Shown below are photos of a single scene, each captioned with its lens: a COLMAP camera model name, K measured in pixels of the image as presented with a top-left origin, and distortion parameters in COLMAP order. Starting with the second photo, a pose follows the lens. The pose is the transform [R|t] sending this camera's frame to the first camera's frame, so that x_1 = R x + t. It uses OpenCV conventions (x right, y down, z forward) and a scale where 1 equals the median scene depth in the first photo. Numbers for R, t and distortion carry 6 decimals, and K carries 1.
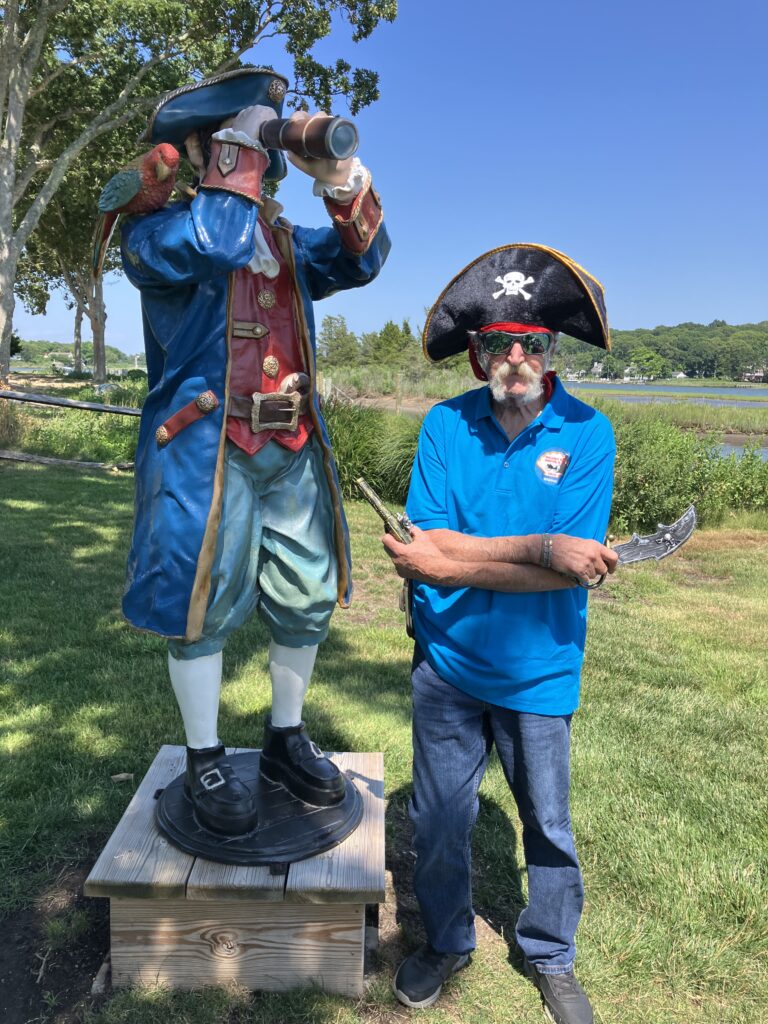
lens RADIAL K [[845.0, 0, 387.5], [0, 845.0, 505.4], [0, 0, 1]] dist [0.014696, -0.007046]
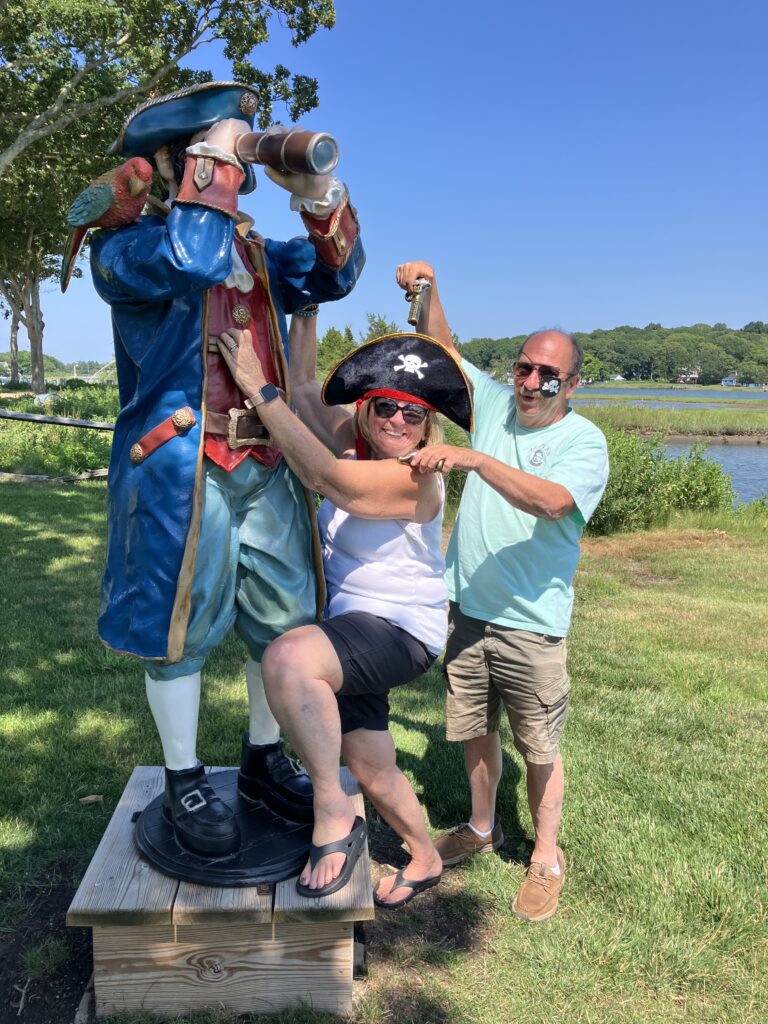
lens RADIAL K [[843.3, 0, 375.3], [0, 843.3, 511.7], [0, 0, 1]] dist [0.015501, -0.005404]
pose [[0.998499, -0.020316, 0.050861, -0.038504], [0.020268, 0.999794, 0.001460, -0.010303], [-0.050880, -0.000427, 0.998705, 0.006256]]
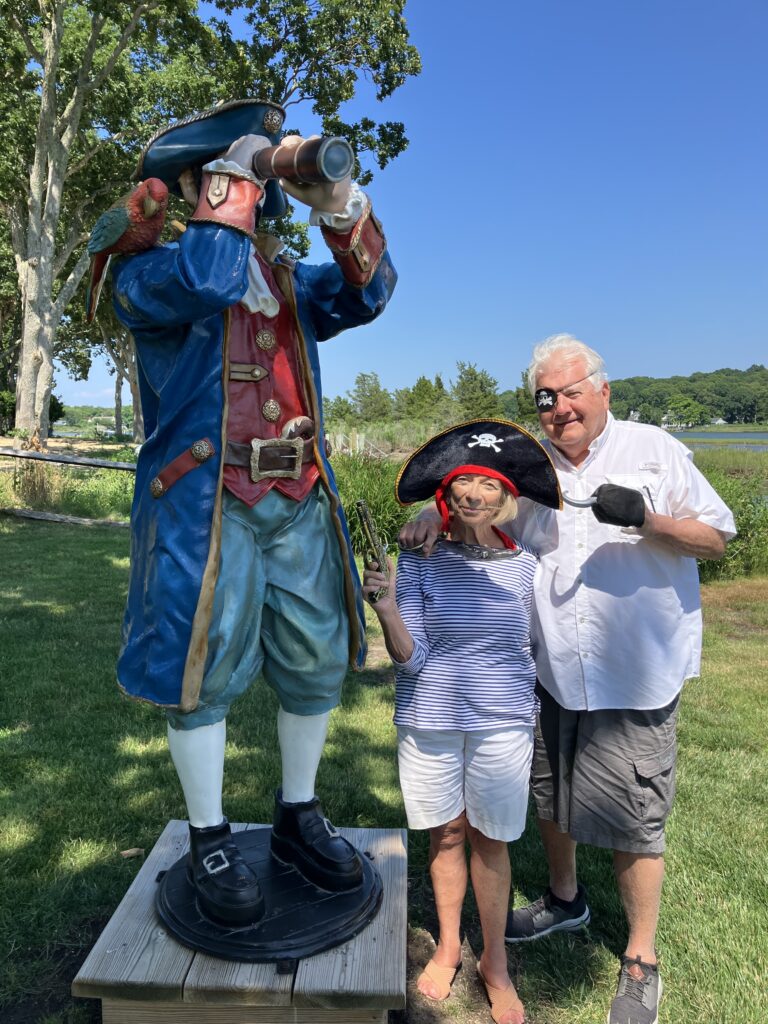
lens RADIAL K [[843.3, 0, 375.3], [0, 843.3, 511.7], [0, 0, 1]] dist [0.015501, -0.005404]
pose [[0.998105, -0.021946, -0.057493, 0.025469], [0.018648, 0.998183, -0.057289, 0.001979], [0.058646, 0.056109, 0.996701, 0.081010]]
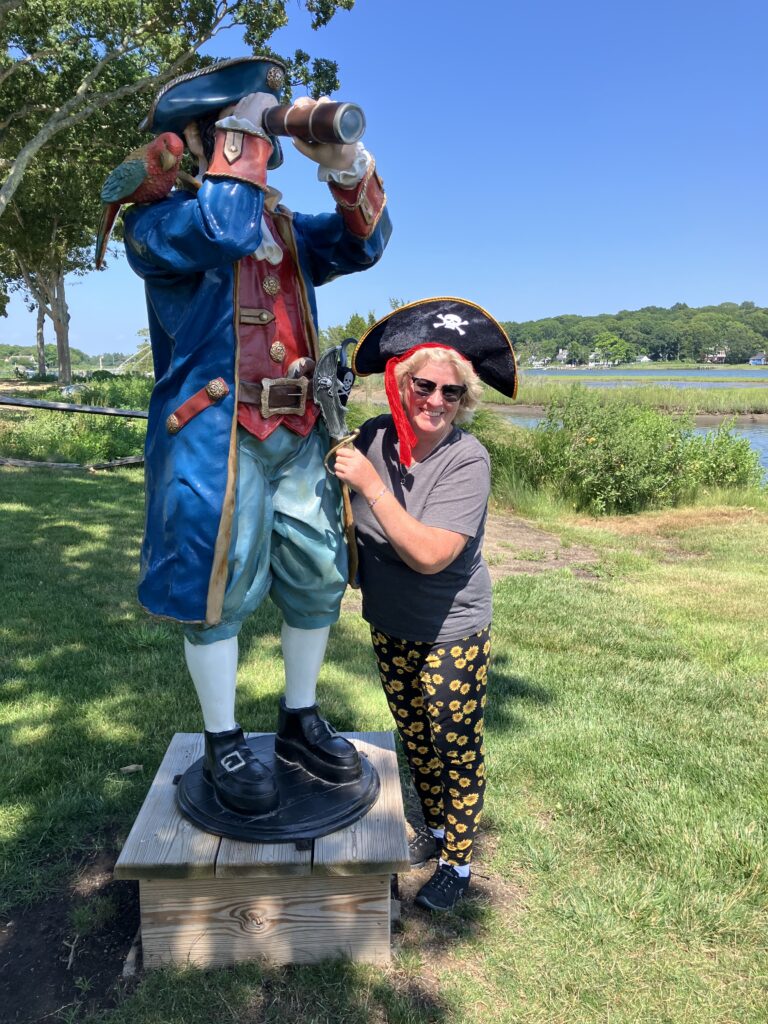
lens RADIAL K [[843.6, 0, 385.5], [0, 843.6, 507.8], [0, 0, 1]] dist [0.017439, -0.008593]
pose [[0.998813, -0.037213, 0.031423, -0.044466], [0.036851, 0.999248, 0.012021, 0.013941], [-0.031847, -0.010849, 0.999434, -0.016701]]
